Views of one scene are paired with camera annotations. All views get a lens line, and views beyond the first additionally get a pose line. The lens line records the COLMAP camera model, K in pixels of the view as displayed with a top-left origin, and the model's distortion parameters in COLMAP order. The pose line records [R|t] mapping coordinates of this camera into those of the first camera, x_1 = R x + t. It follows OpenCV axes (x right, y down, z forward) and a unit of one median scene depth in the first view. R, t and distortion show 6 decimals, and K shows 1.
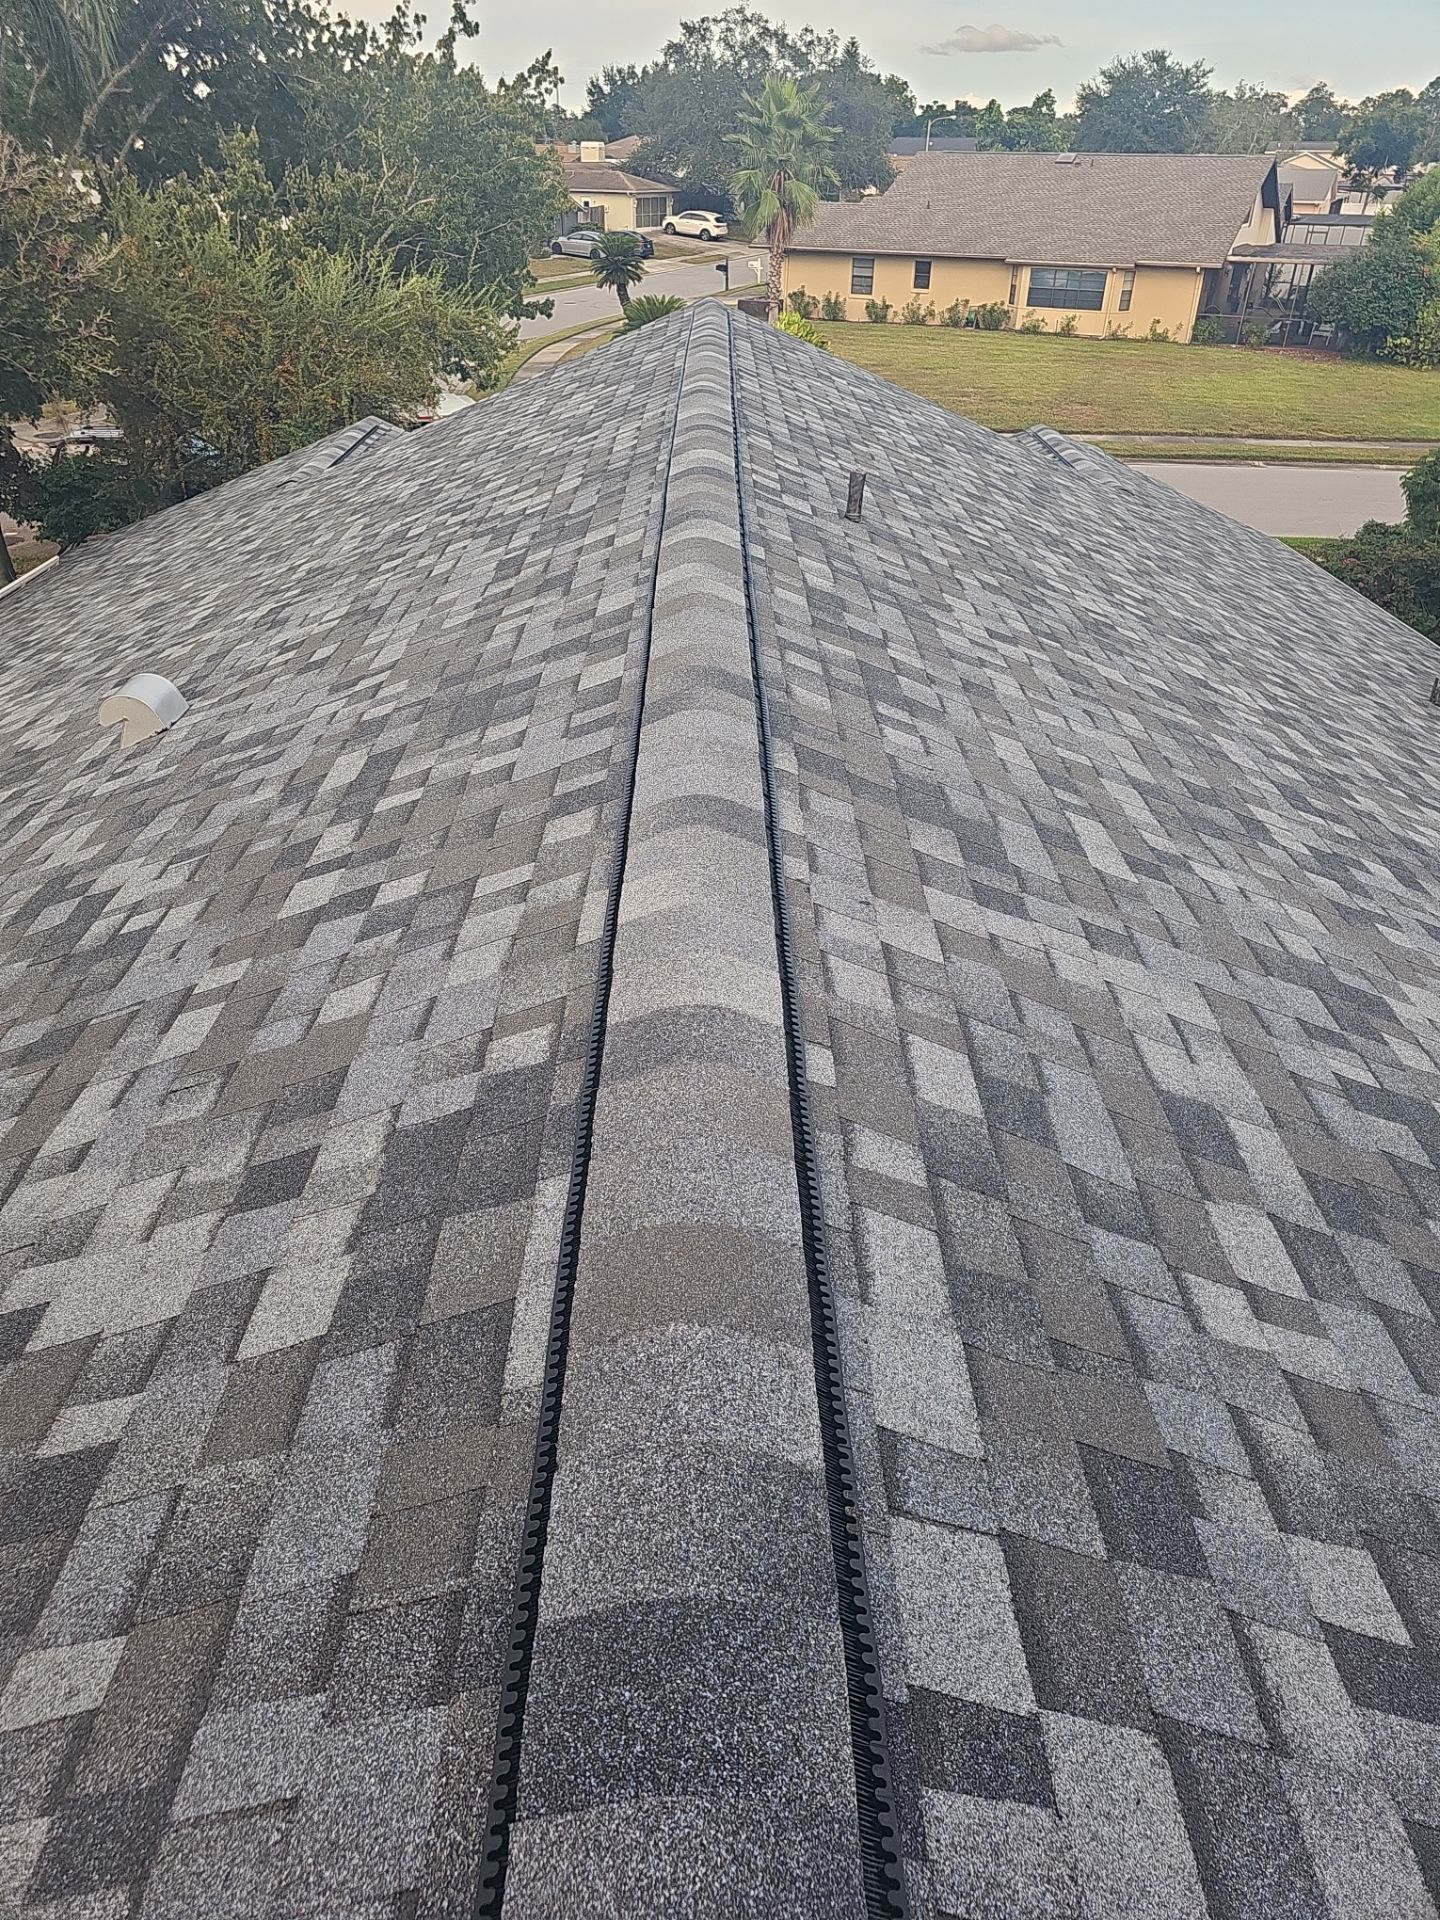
lens RADIAL K [[1298.4, 0, 720.0], [0, 1298.4, 960.0], [0, 0, 1]] dist [0.004970, 0.000940]
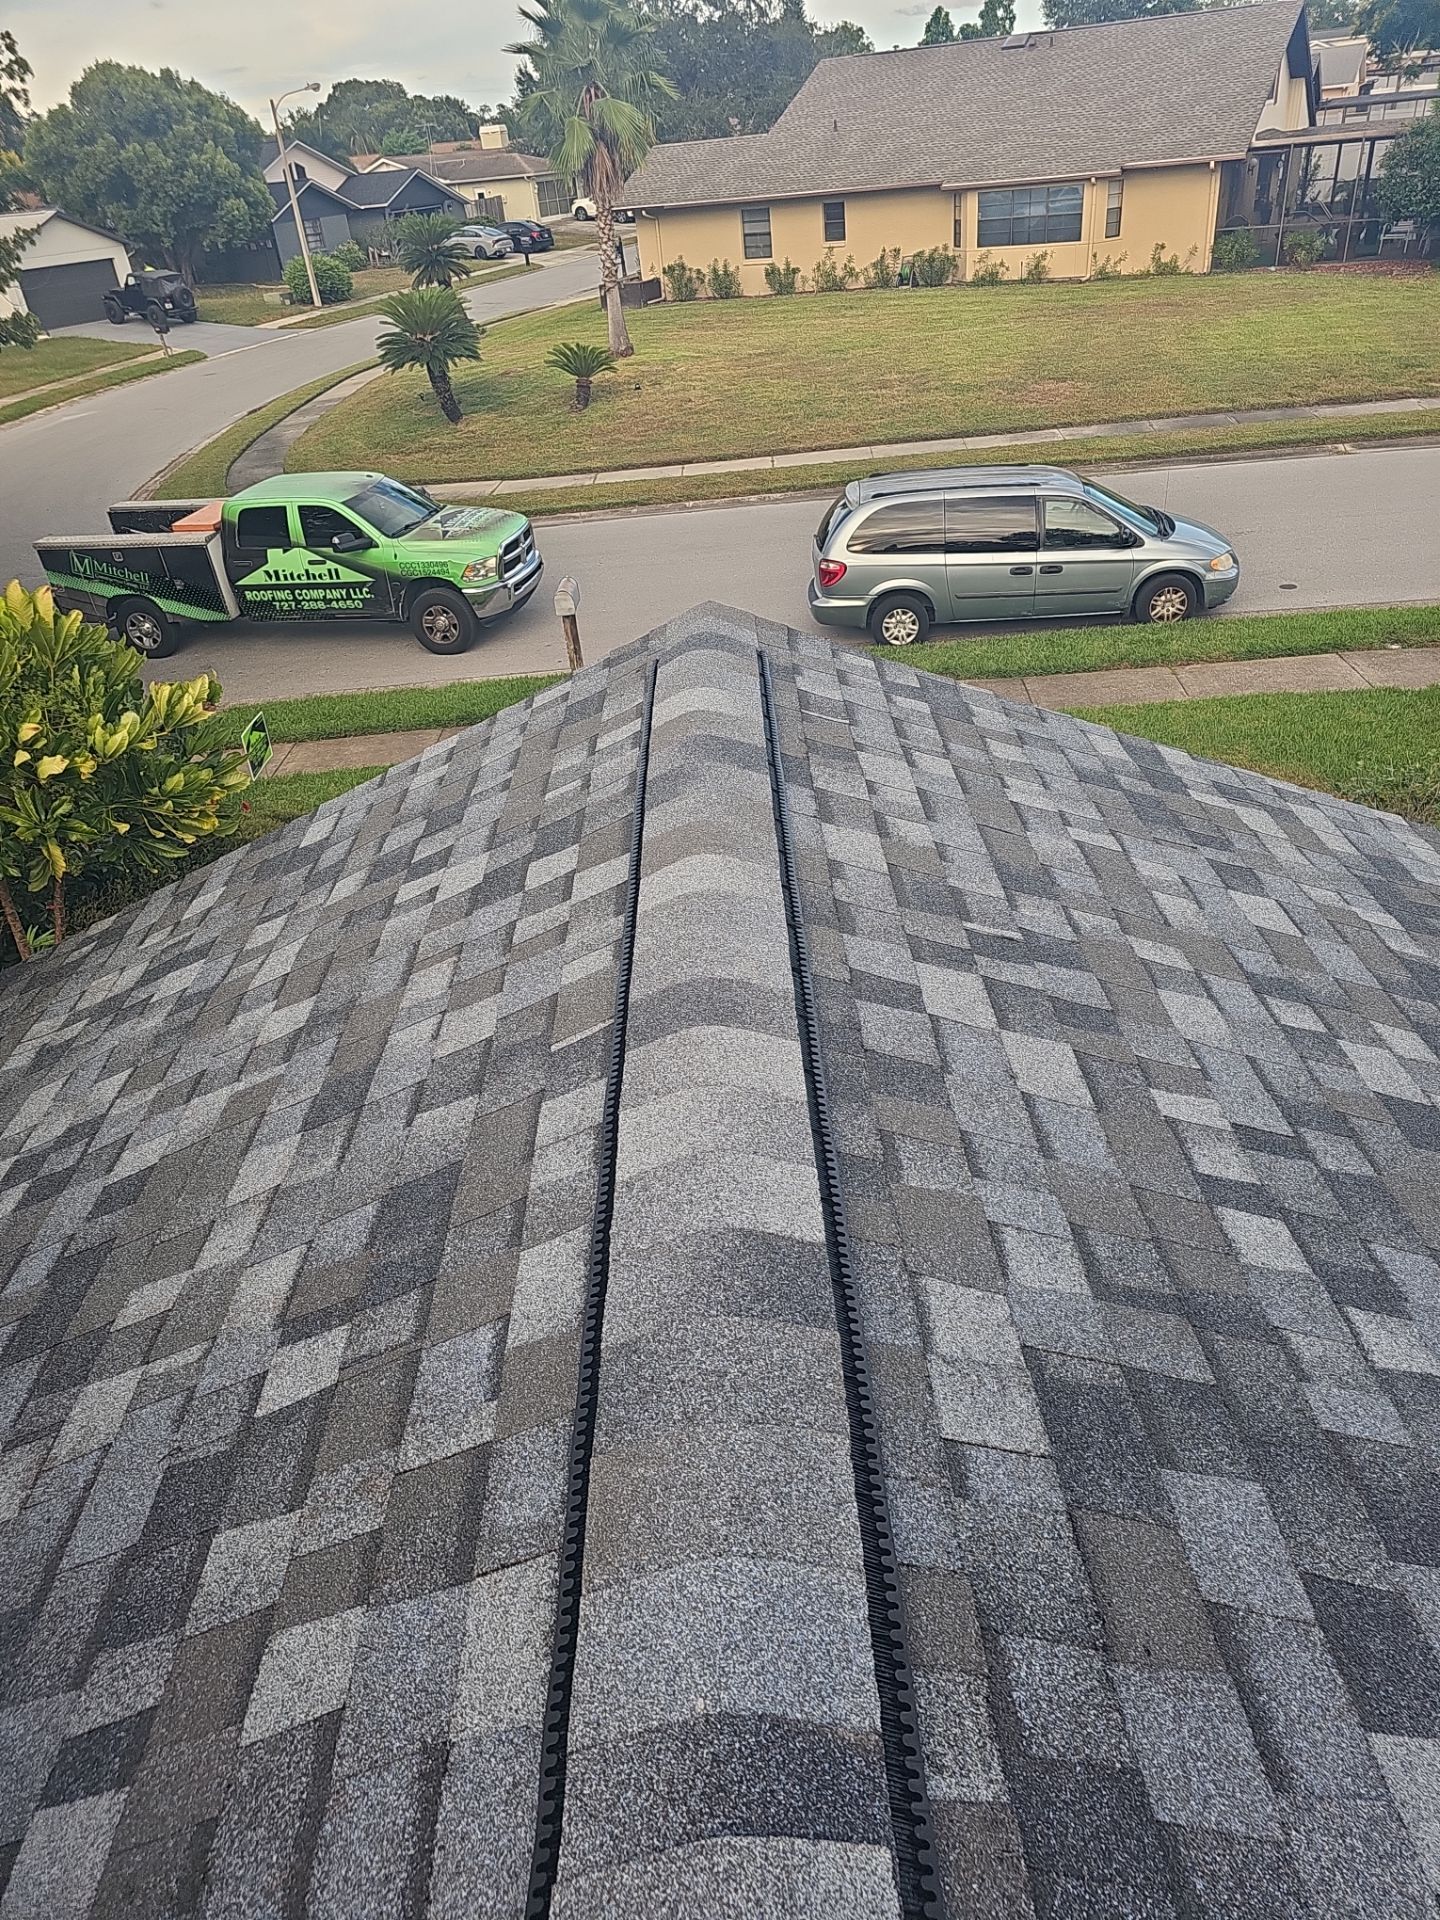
lens RADIAL K [[1292.5, 0, 754.3], [0, 1292.5, 981.4], [0, 0, 1]] dist [0.005539, -0.000912]
pose [[0.994514, -0.100847, -0.027774, 0.089587], [0.101380, 0.994676, 0.018484, -0.120672], [0.025762, -0.021199, 0.999443, 0.264326]]
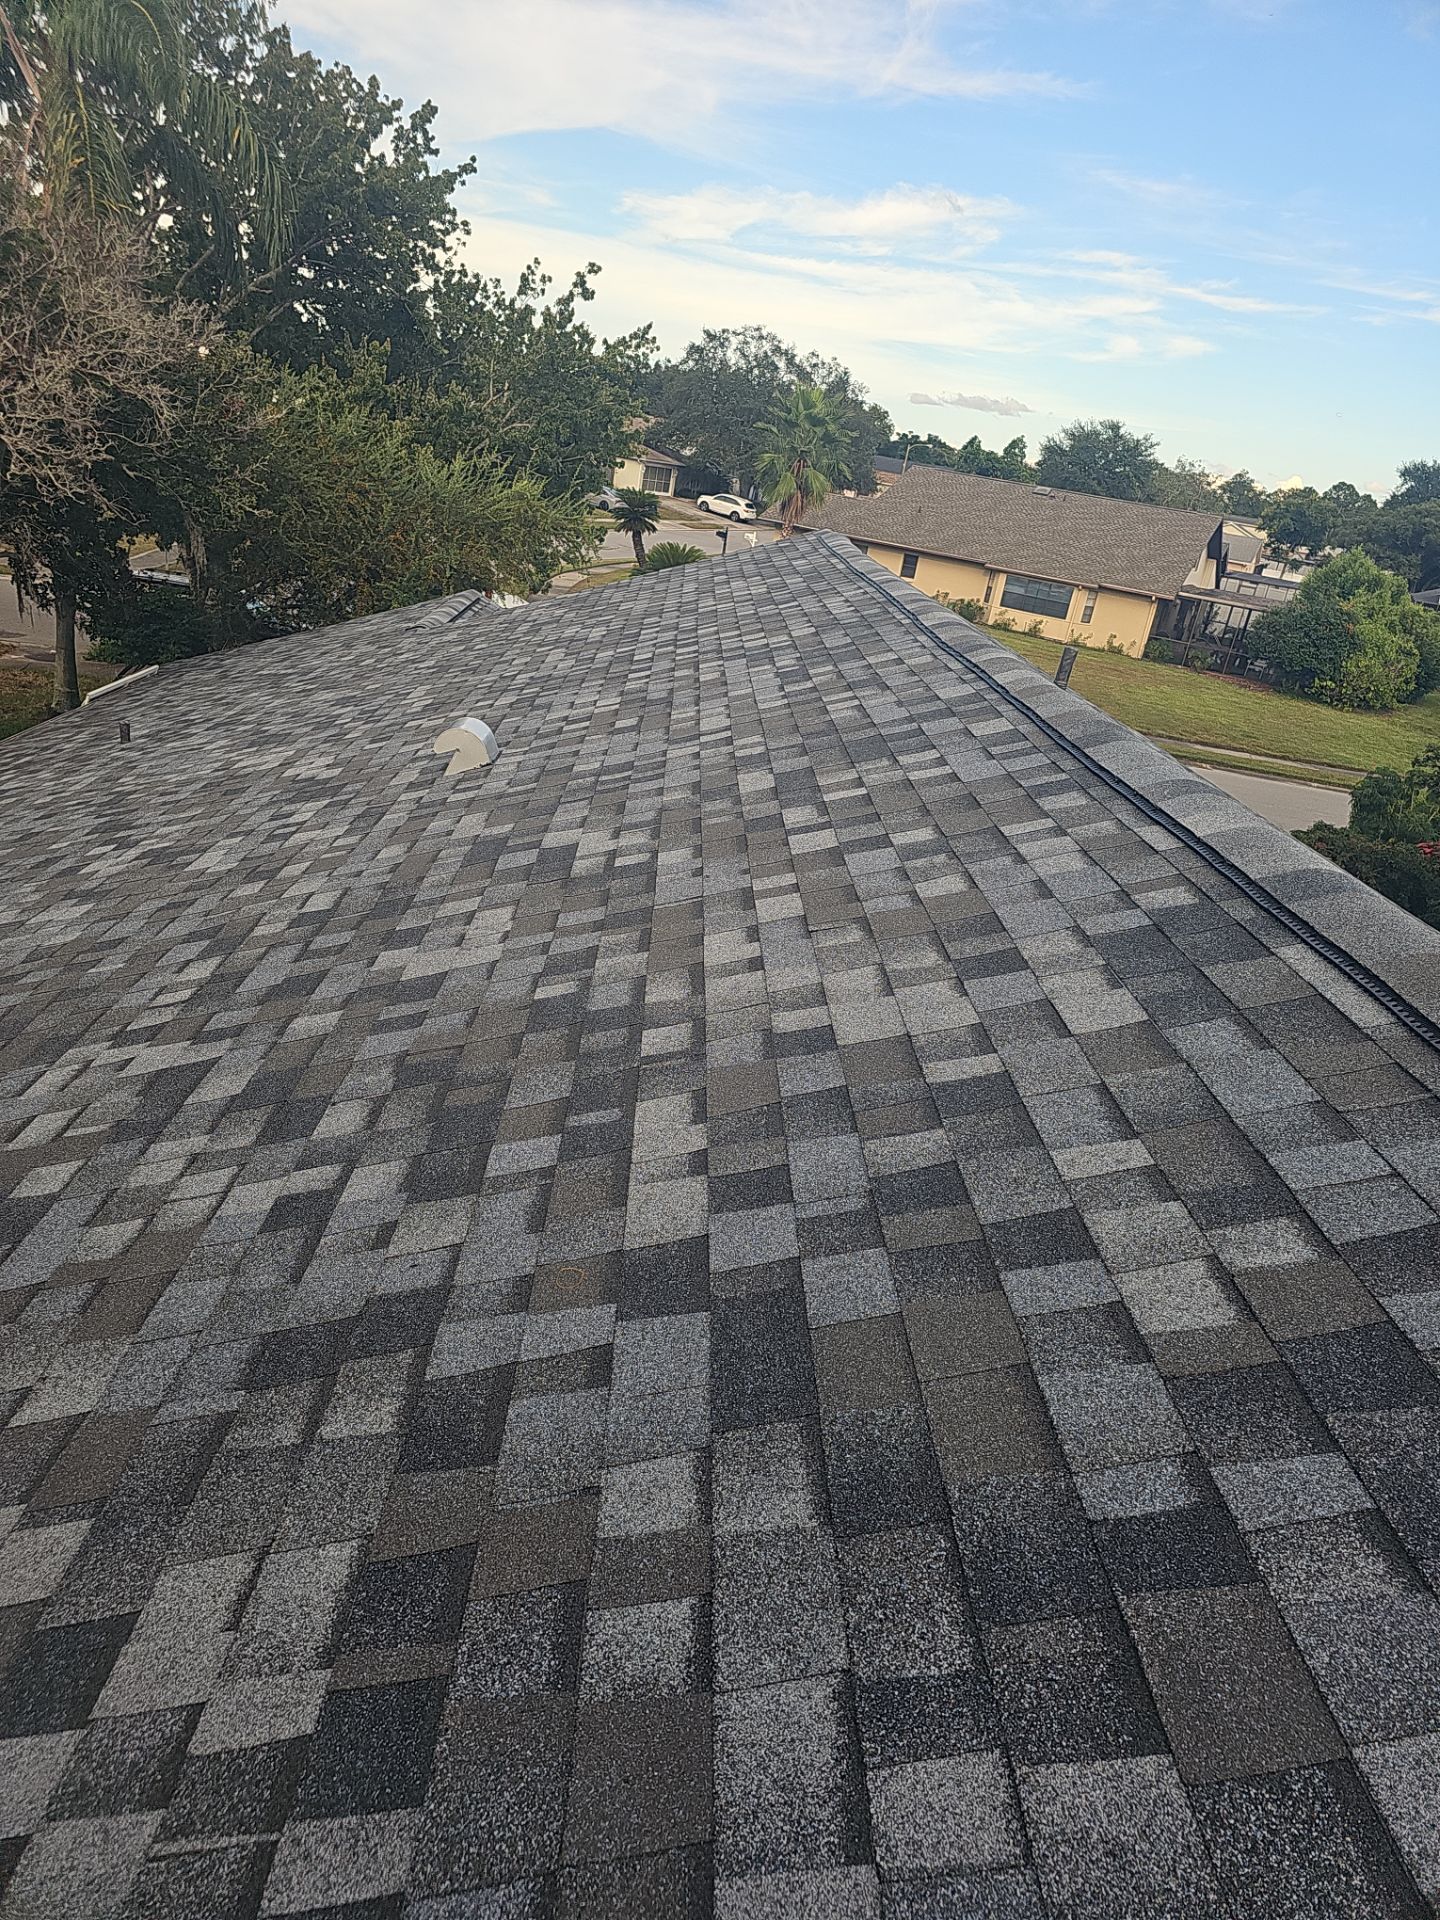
lens RADIAL K [[1291.3, 0, 720.0], [0, 1291.3, 960.0], [0, 0, 1]] dist [0.018496, 0.000644]
pose [[0.988833, 0.133824, 0.065573, -0.032011], [-0.120165, 0.976247, -0.180286, 0.019871], [-0.088142, 0.170393, 0.981426, -0.011758]]
